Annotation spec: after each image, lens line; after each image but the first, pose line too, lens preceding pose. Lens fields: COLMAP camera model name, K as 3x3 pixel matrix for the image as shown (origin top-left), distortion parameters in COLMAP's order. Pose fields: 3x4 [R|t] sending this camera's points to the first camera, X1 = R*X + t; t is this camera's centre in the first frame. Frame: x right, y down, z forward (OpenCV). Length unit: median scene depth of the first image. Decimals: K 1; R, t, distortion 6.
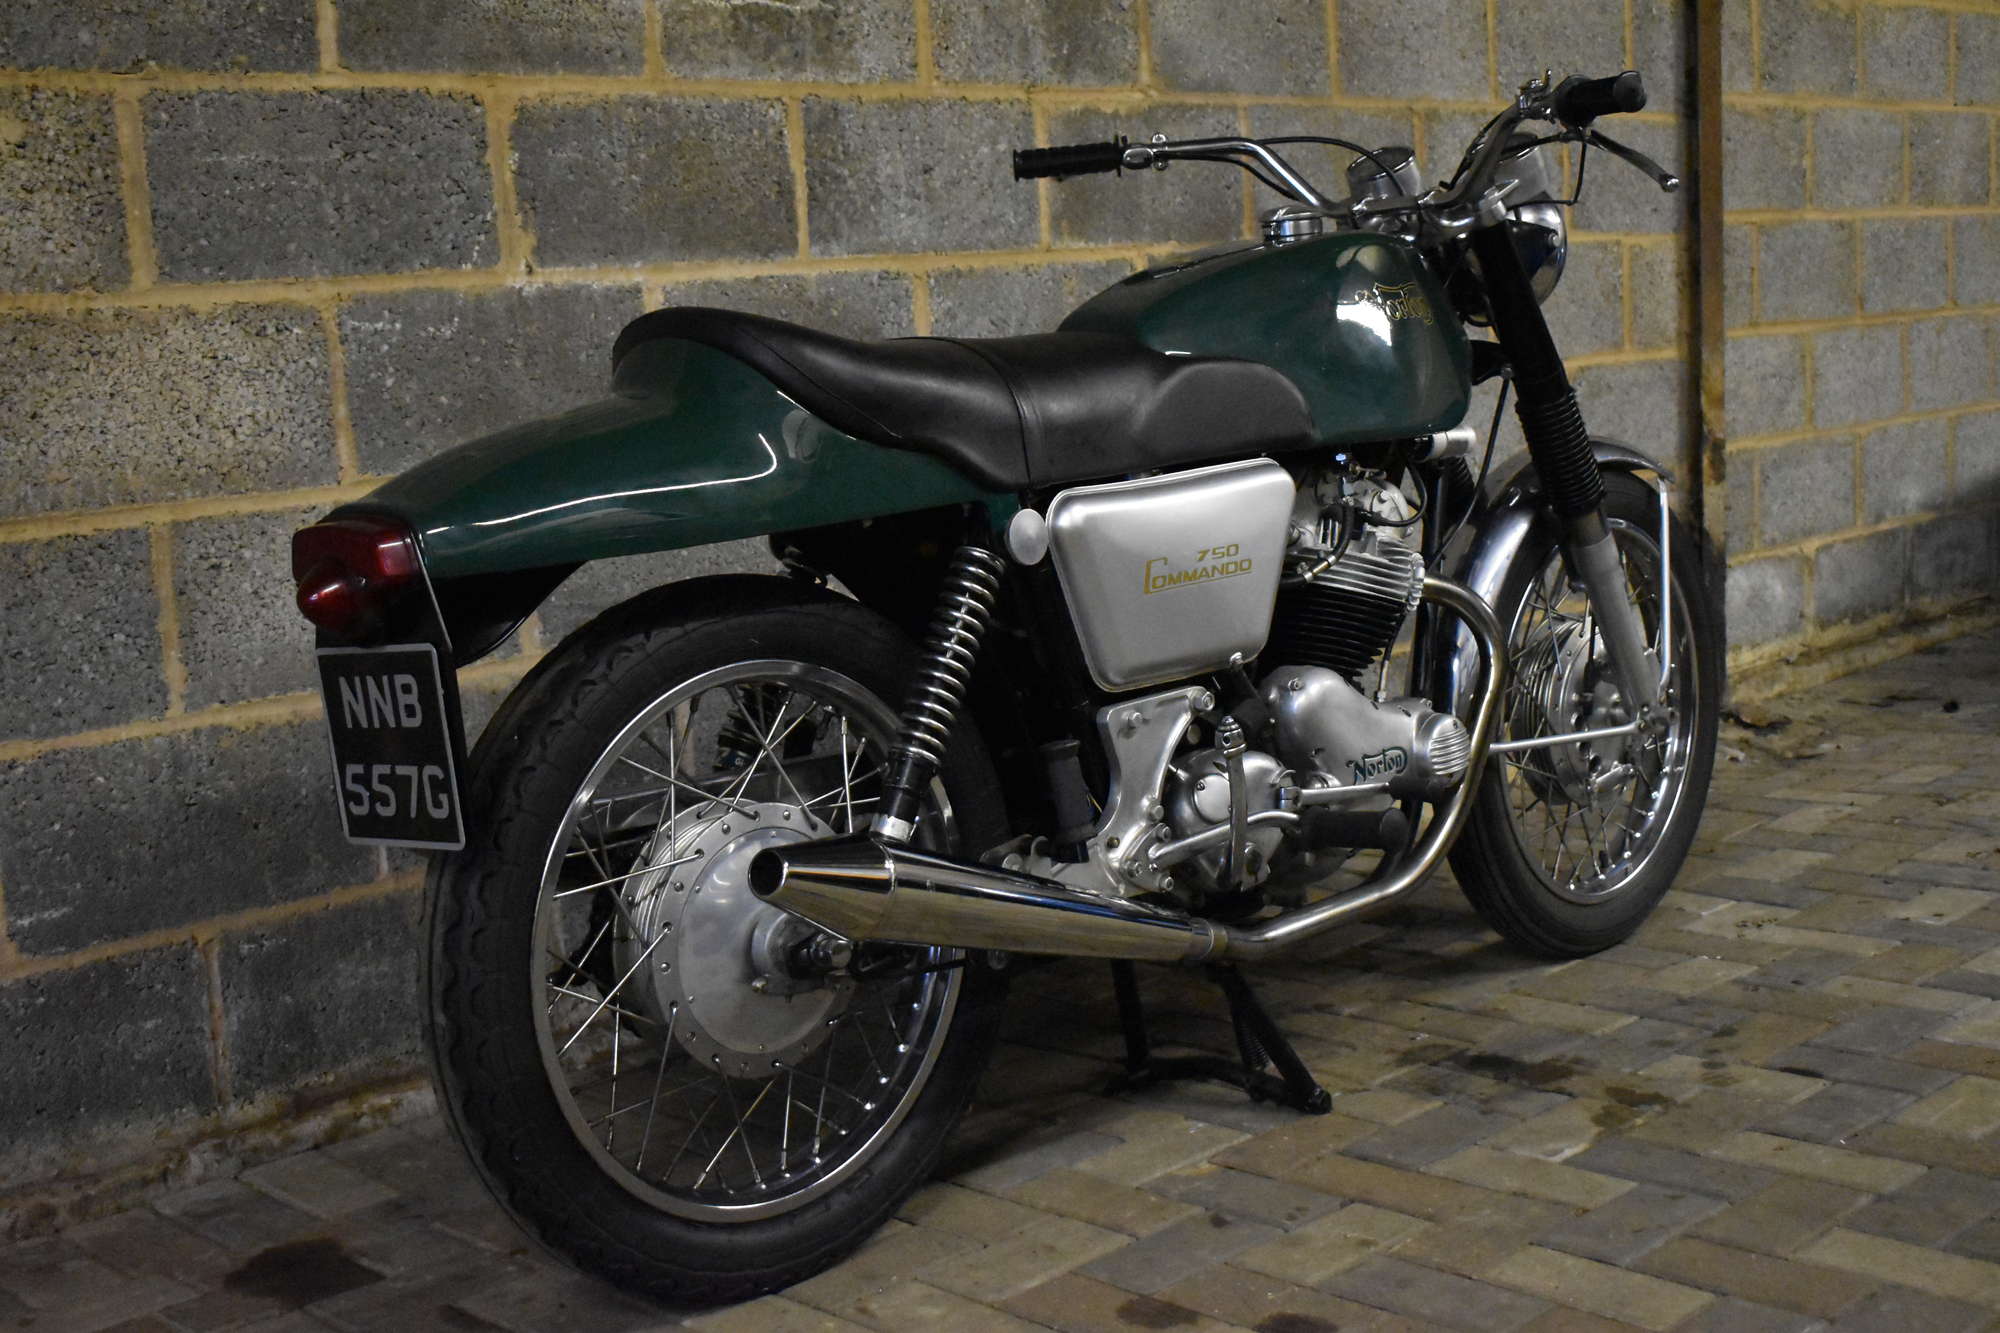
lens RADIAL K [[2501.8, 0, 1000.0], [0, 2501.8, 666.5], [0, 0, 1]] dist [-0.058564, 0.035157]
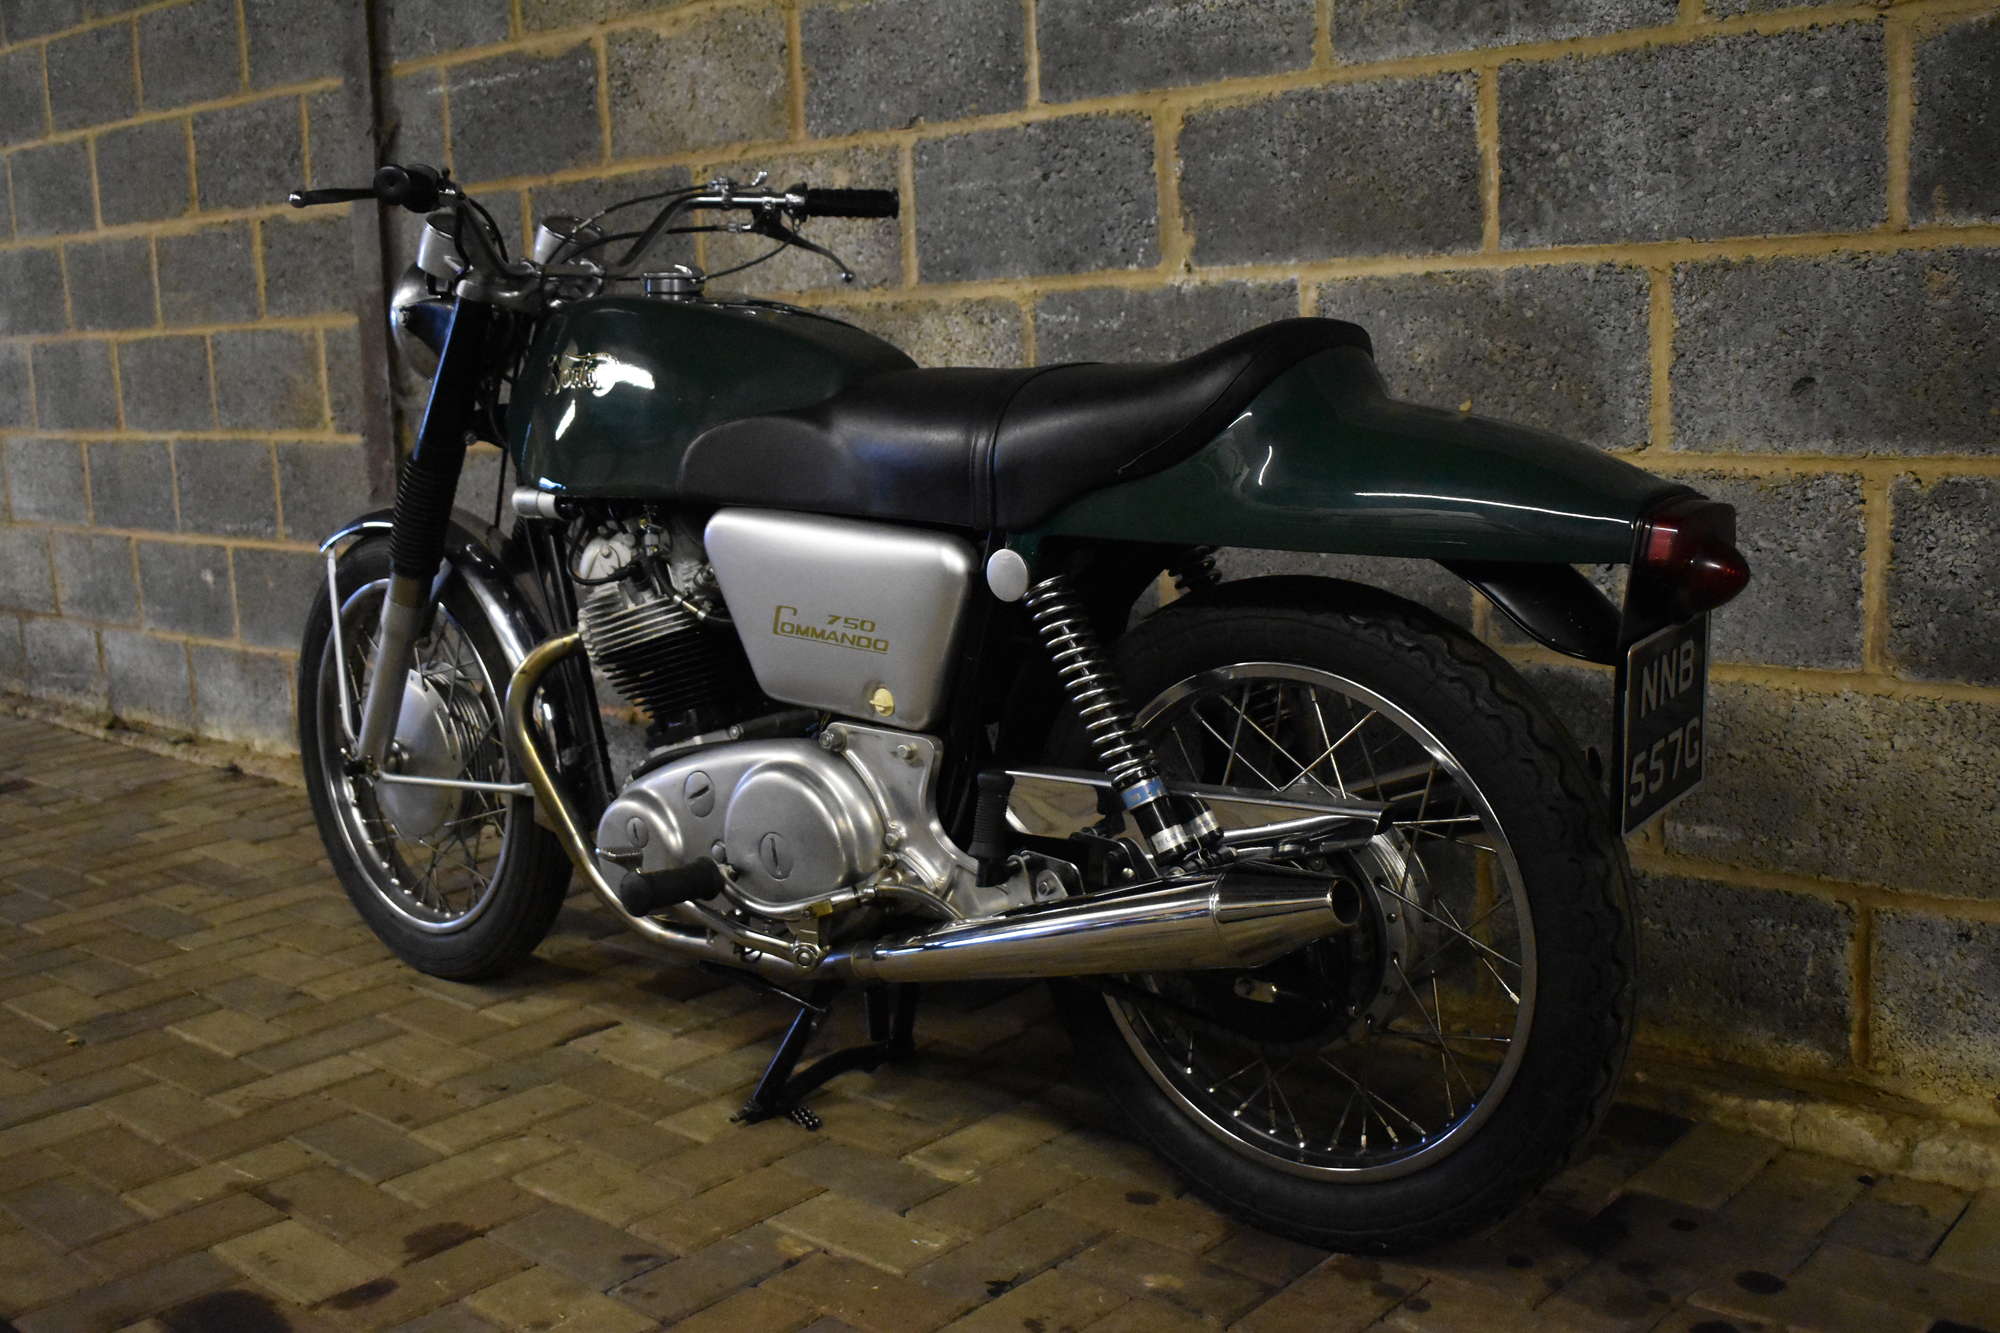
lens RADIAL K [[2023.6, 0, 1000.0], [0, 2023.6, 666.5], [0, 0, 1]] dist [-0.078895, 0.018801]
pose [[0.071296, 0.216564, -0.973662, 0.754311], [-0.108214, 0.972063, 0.208285, -0.179699], [0.991568, 0.090514, 0.092740, 0.931628]]
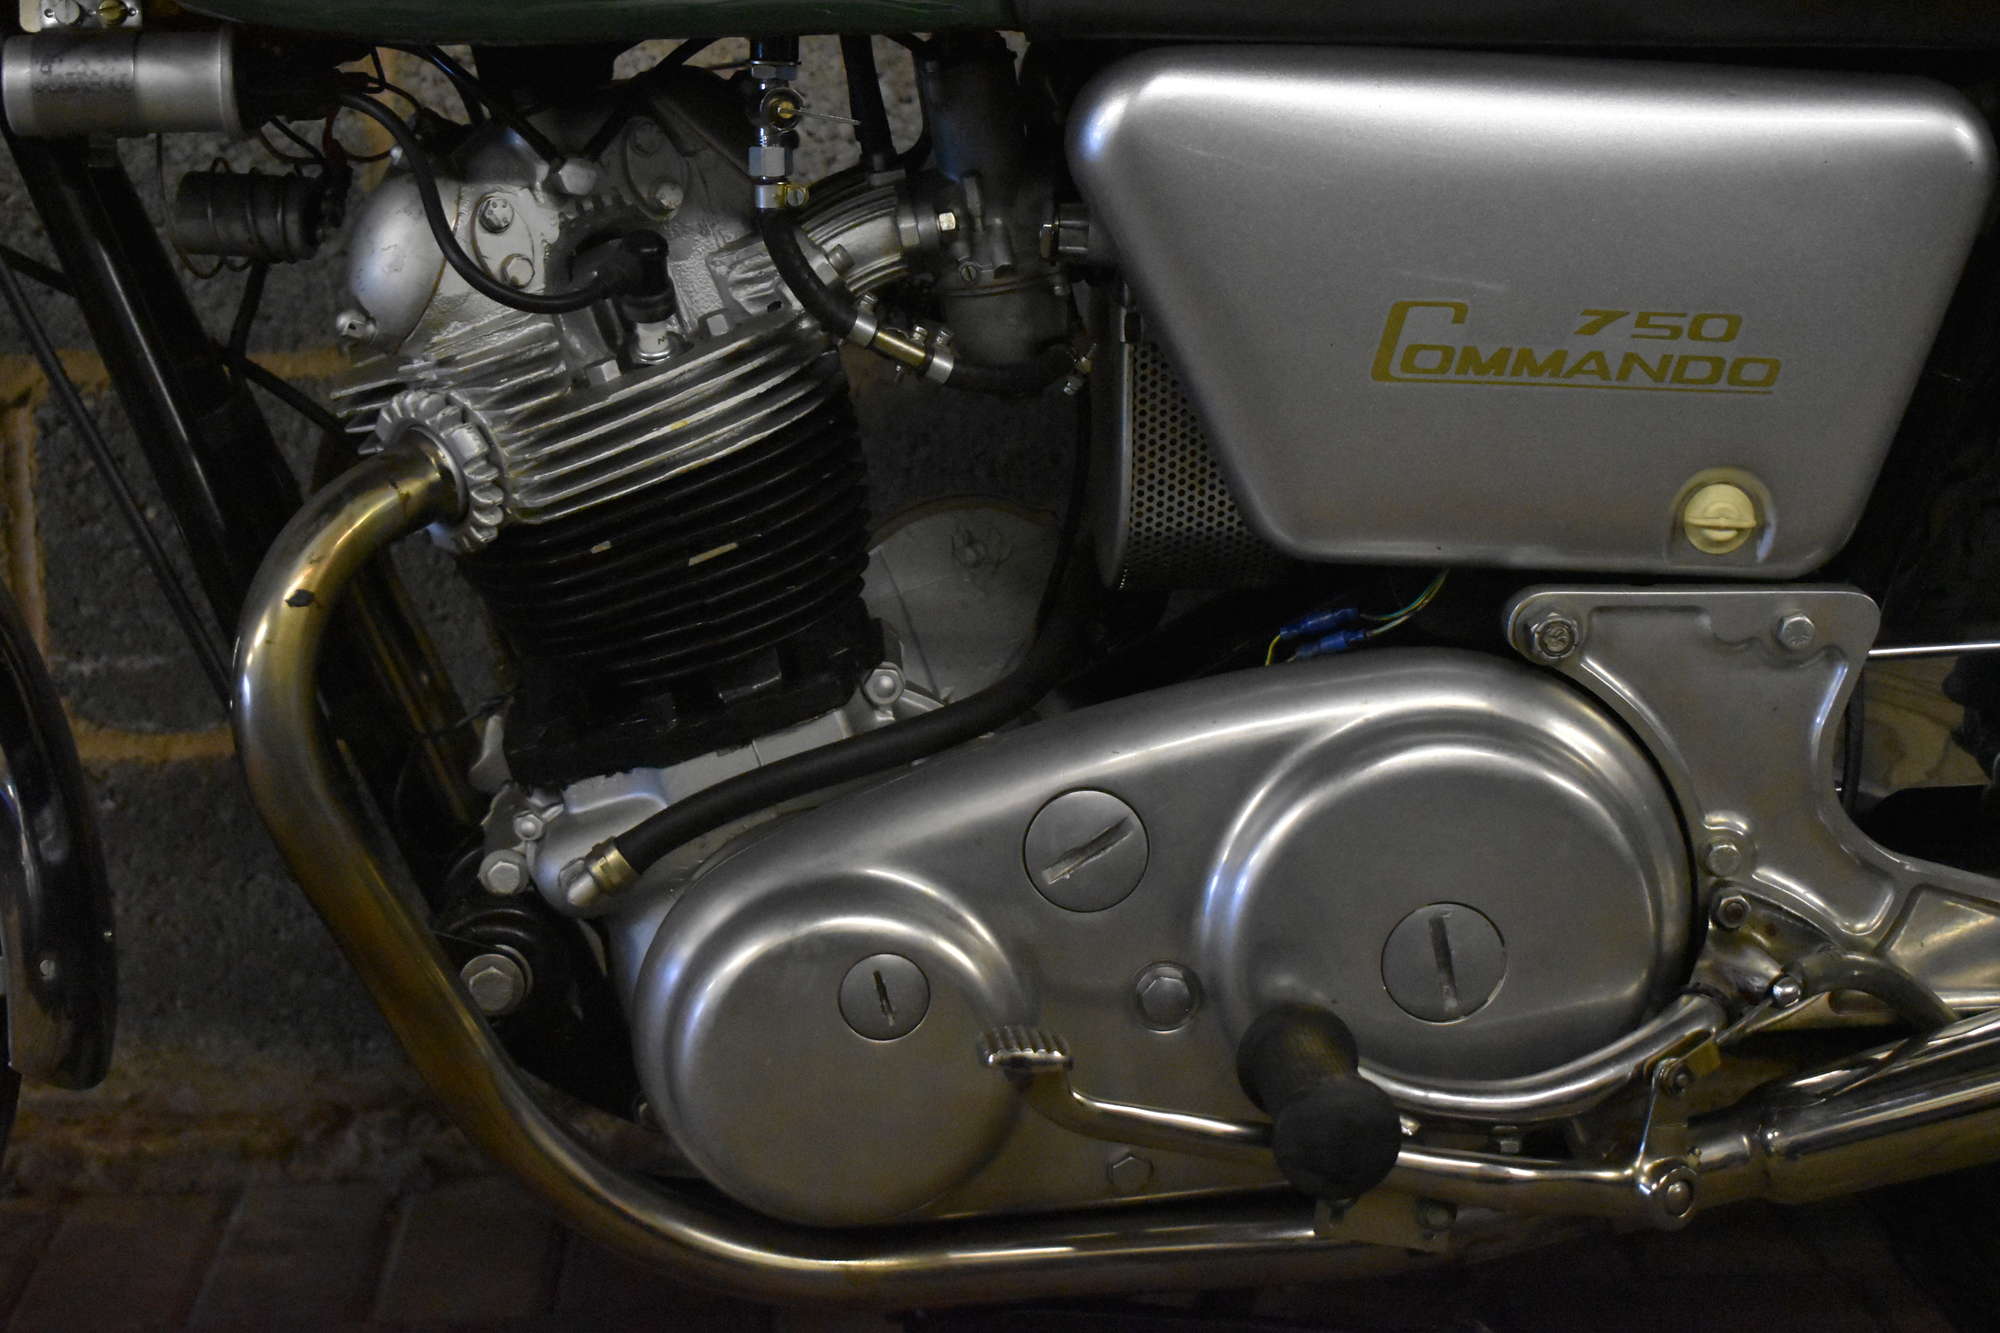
lens RADIAL K [[3603.2, 0, 1000.0], [0, 3603.2, 666.5], [0, 0, 1]] dist [-0.000962, -0.047716]
pose [[0.743316, 0.199916, -0.638369, 0.282392], [-0.120634, 0.978713, 0.166035, -0.058374], [0.657973, -0.046407, 0.751610, 0.484205]]
